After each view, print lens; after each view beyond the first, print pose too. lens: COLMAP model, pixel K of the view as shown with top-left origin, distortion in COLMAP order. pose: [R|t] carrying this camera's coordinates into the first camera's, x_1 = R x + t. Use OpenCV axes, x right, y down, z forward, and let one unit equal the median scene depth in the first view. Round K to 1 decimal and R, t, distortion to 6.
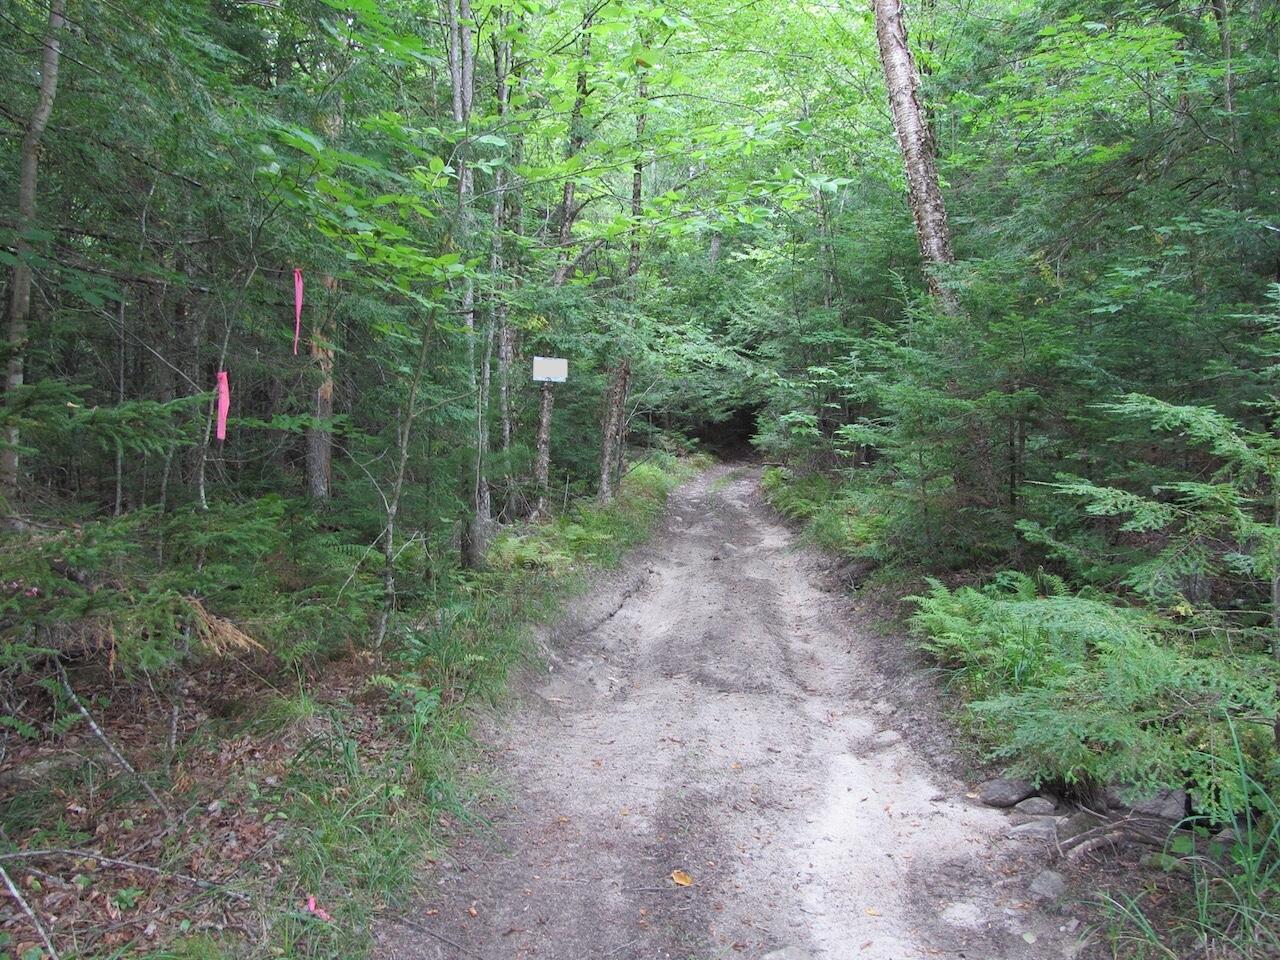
lens RADIAL K [[1054.6, 0, 639.3], [0, 1054.6, 479.3], [0, 0, 1]] dist [-0.080488, 0.039830]
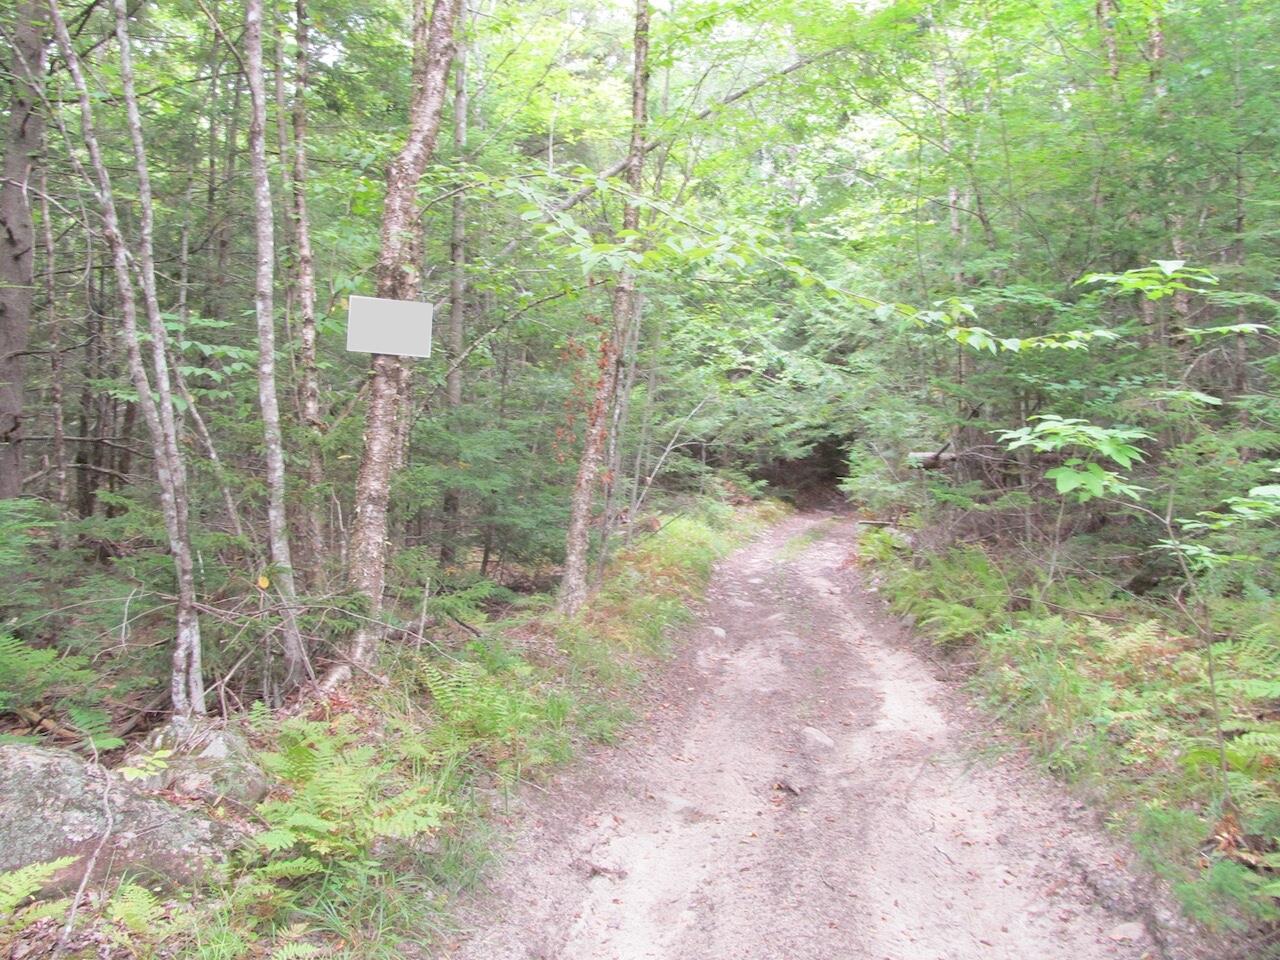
lens RADIAL K [[1054.6, 0, 640.5], [0, 1054.6, 477.6], [0, 0, 1]] dist [-0.080488, 0.039830]
pose [[0.997577, 0.009557, -0.068910, 0.022892], [-0.012109, 0.999252, -0.036722, -0.015306], [0.068508, 0.037467, 0.996947, 0.304021]]
